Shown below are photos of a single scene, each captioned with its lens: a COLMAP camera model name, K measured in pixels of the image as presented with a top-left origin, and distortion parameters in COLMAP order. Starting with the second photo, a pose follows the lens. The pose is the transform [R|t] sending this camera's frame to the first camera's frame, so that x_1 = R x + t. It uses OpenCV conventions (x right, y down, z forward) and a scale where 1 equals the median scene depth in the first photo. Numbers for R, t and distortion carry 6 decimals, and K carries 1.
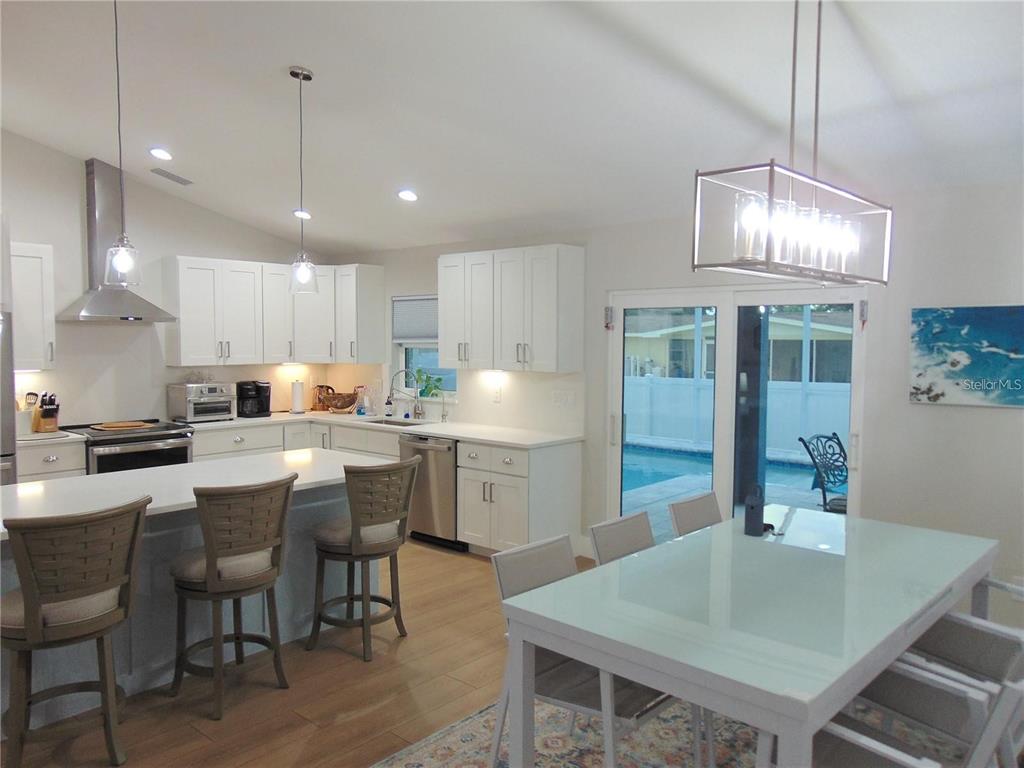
lens RADIAL K [[763.3, 0, 514.9], [0, 763.3, 384.0], [0, 0, 1]] dist [-0.040734, 0.075928]
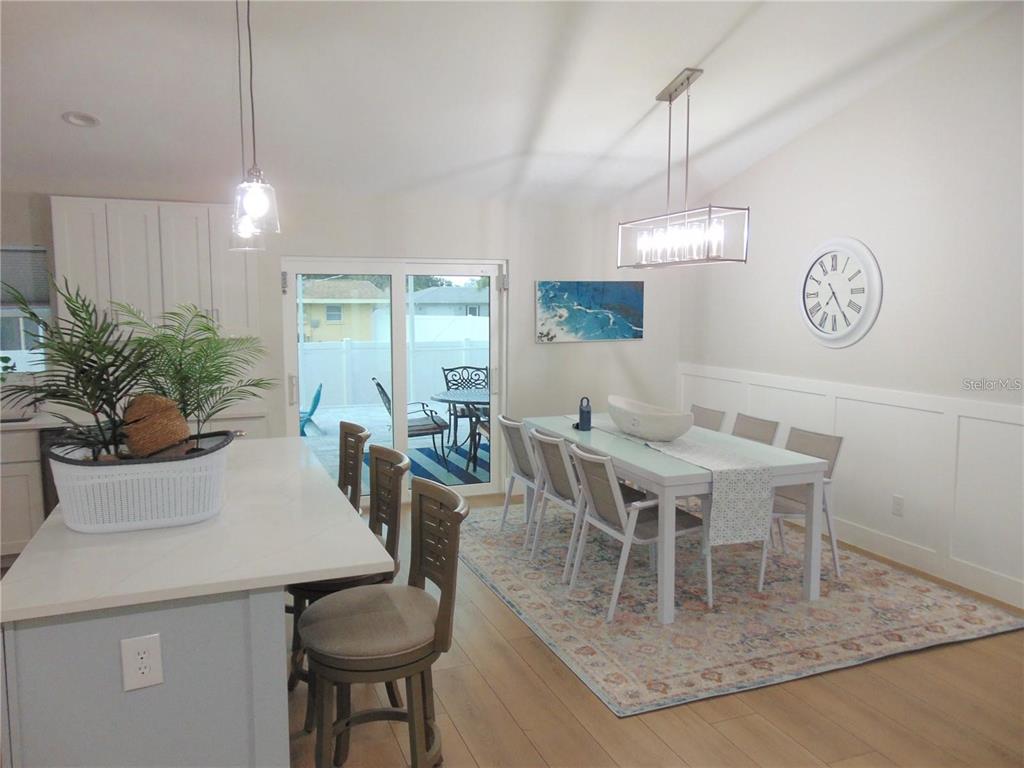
lens RADIAL K [[763.3, 0, 514.9], [0, 763.3, 384.0], [0, 0, 1]] dist [-0.040734, 0.075928]
pose [[0.445284, -0.097653, 0.890048, -0.892998], [0.060150, 0.995052, 0.079082, -0.017727], [-0.893367, 0.018322, 0.448954, 0.356319]]
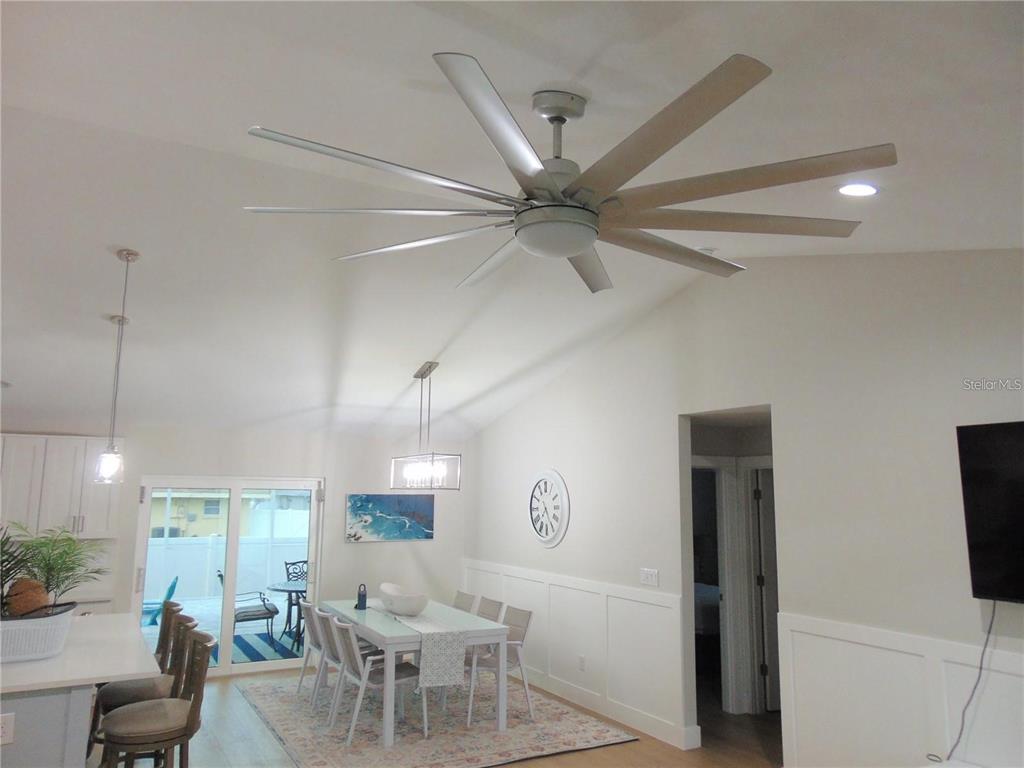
lens RADIAL K [[763.3, 0, 514.9], [0, 763.3, 384.0], [0, 0, 1]] dist [-0.040734, 0.075928]
pose [[0.324970, 0.137891, 0.935618, -1.262652], [0.052481, 0.985160, -0.163420, -0.034991], [-0.944267, 0.102208, 0.312911, -0.075290]]
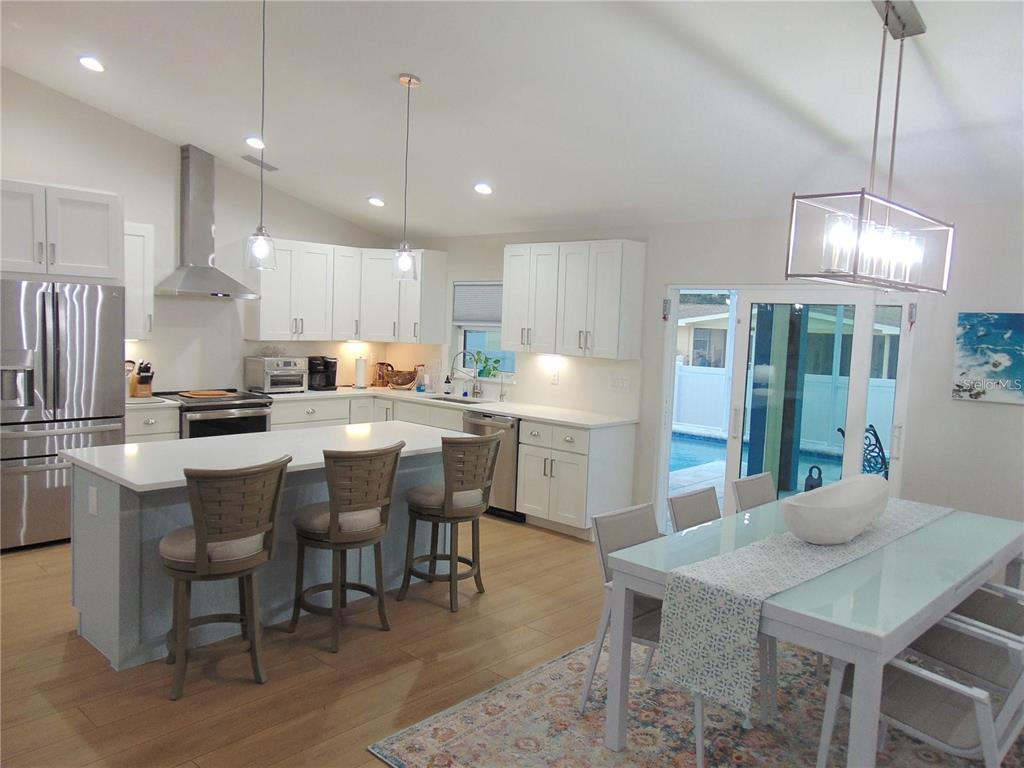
lens RADIAL K [[763.3, 0, 514.9], [0, 763.3, 384.0], [0, 0, 1]] dist [-0.040734, 0.075928]
pose [[0.999187, 0.036078, -0.018015, -0.090915], [-0.035652, 0.999089, 0.023470, -0.000076], [0.018846, -0.022809, 0.999562, -0.105225]]
